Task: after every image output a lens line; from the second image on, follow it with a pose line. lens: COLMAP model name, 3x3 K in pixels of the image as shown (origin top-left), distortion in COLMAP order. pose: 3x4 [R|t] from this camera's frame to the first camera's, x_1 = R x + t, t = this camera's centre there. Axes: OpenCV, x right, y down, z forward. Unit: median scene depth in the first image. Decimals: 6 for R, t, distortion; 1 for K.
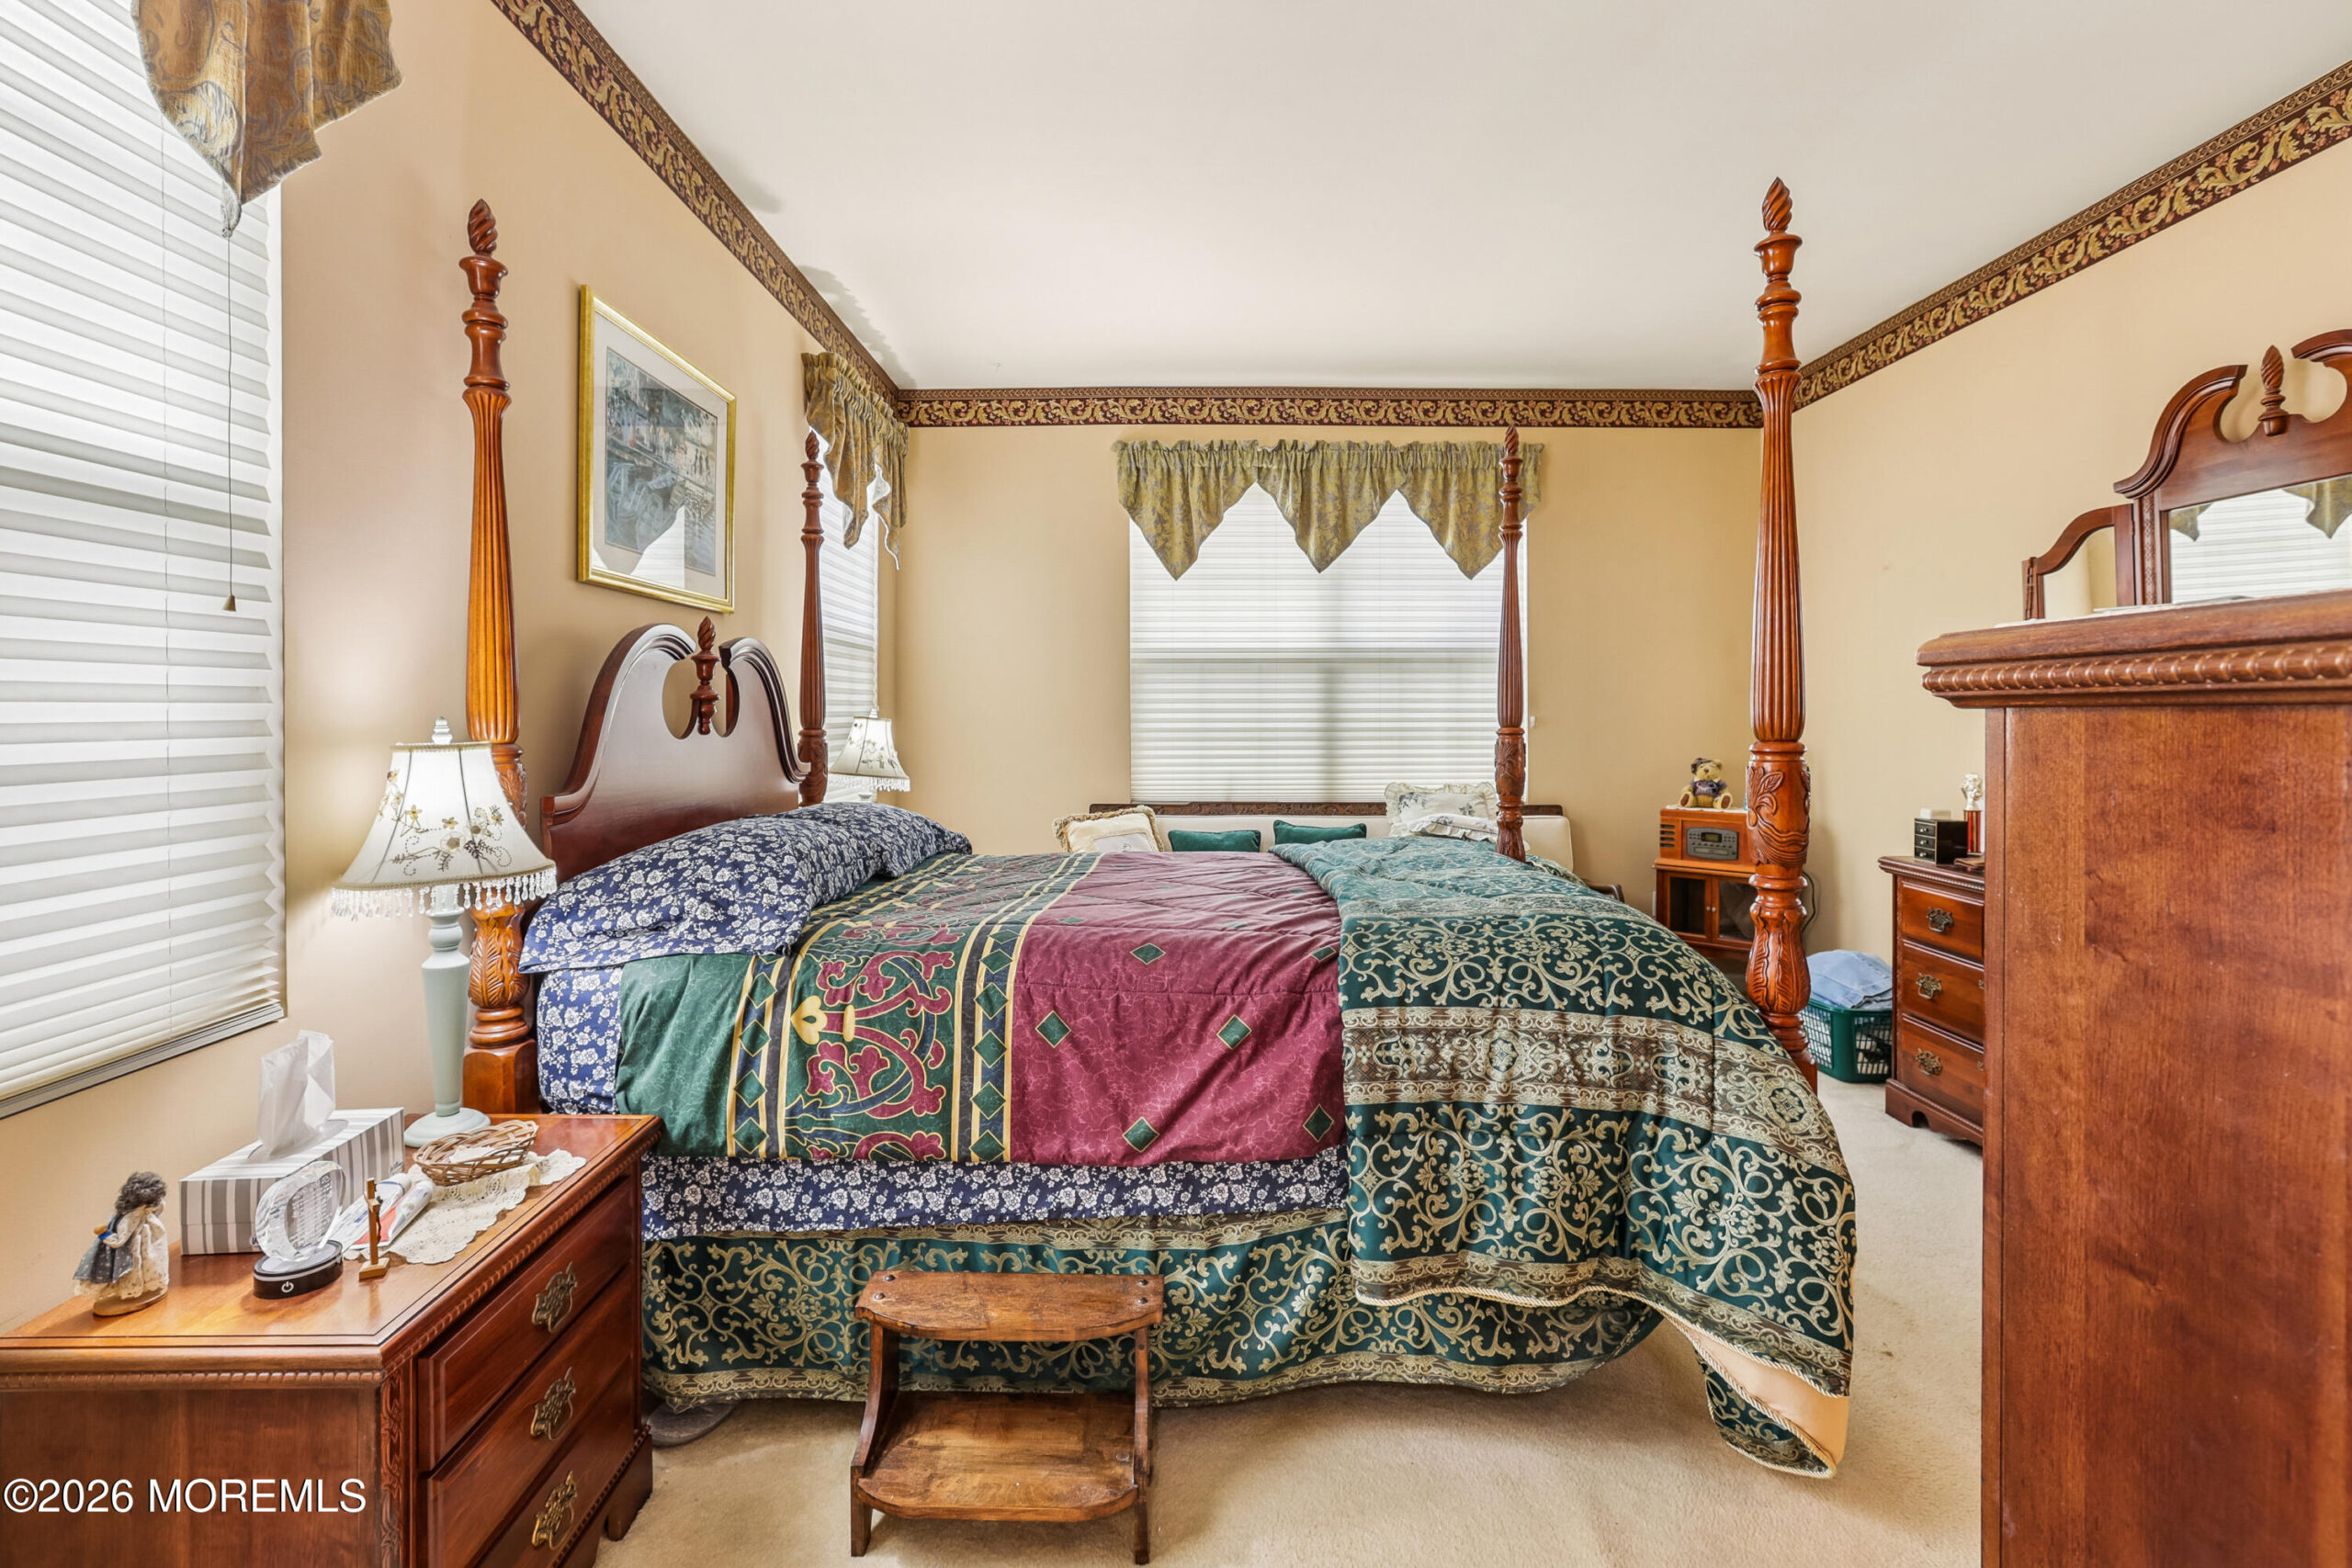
lens RADIAL K [[1078.3, 0, 1170.2], [0, 1078.3, 728.9], [0, 0, 1]] dist [-0.027849, 0.013494]
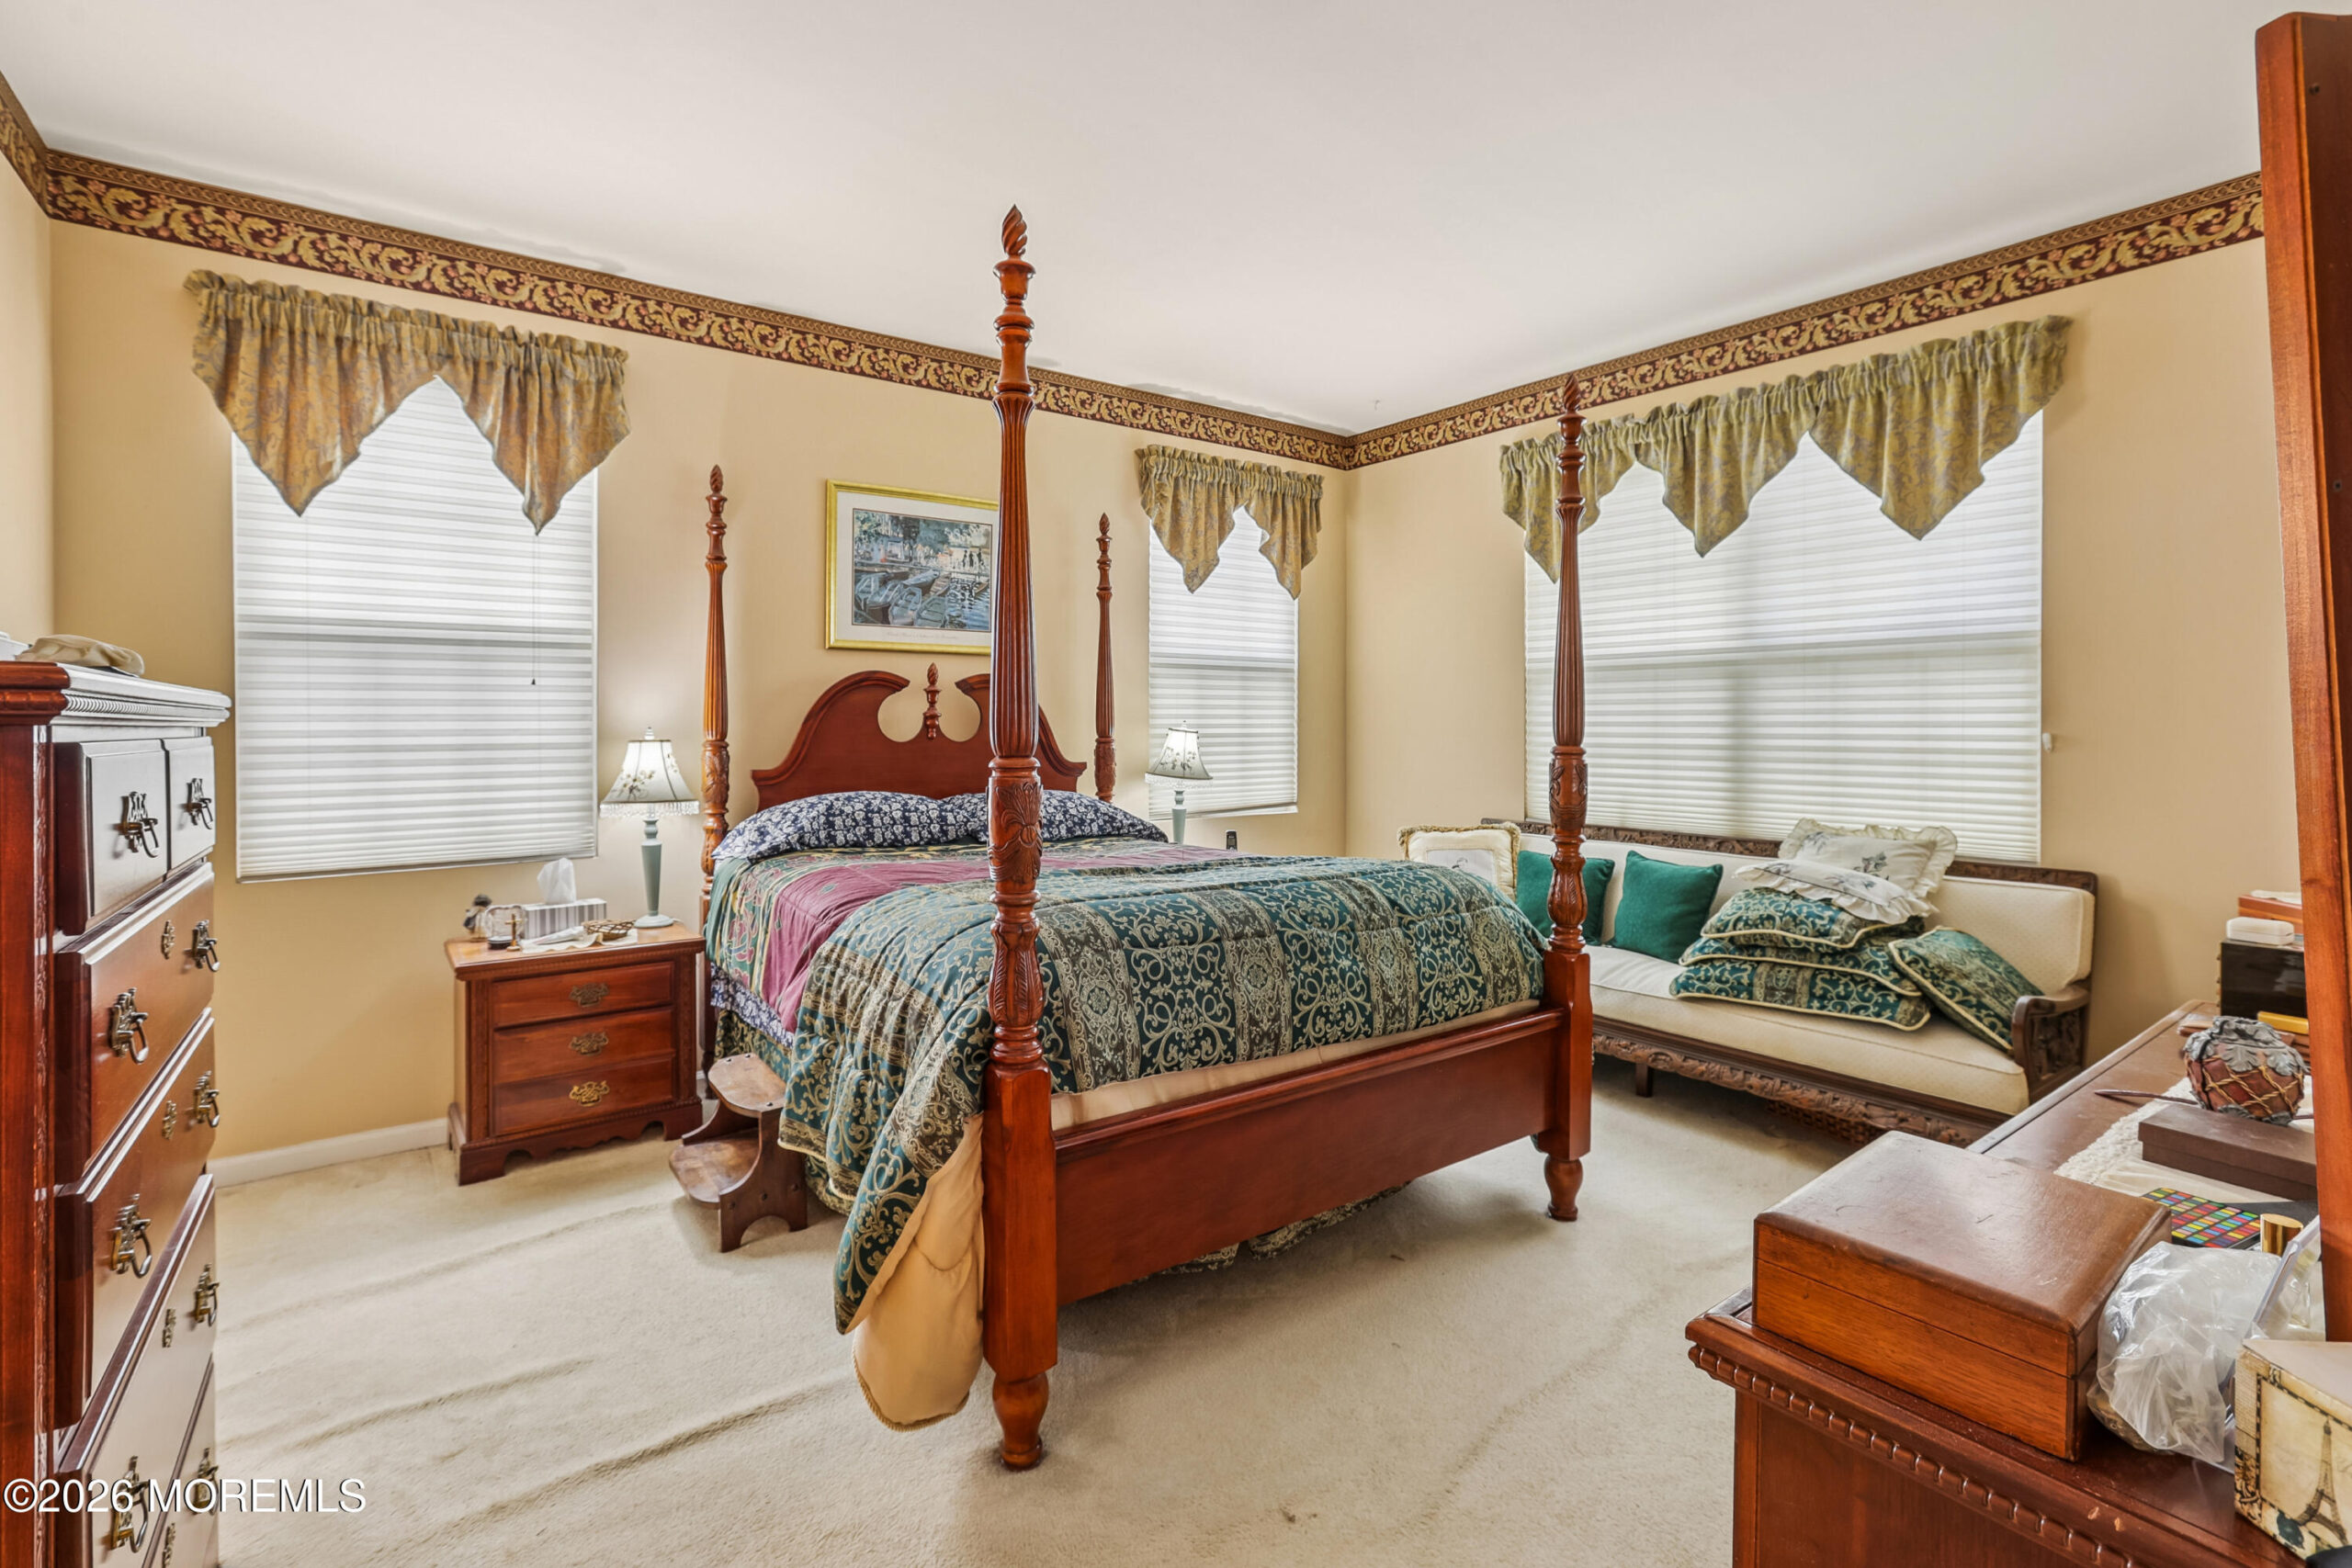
lens RADIAL K [[1078.3, 0, 1170.2], [0, 1078.3, 728.9], [0, 0, 1]] dist [-0.027849, 0.013494]
pose [[0.600853, 0.006521, -0.799333, 0.550164], [-0.014217, 0.999896, -0.002530, -0.005557], [0.799233, 0.012885, 0.600884, 0.183274]]
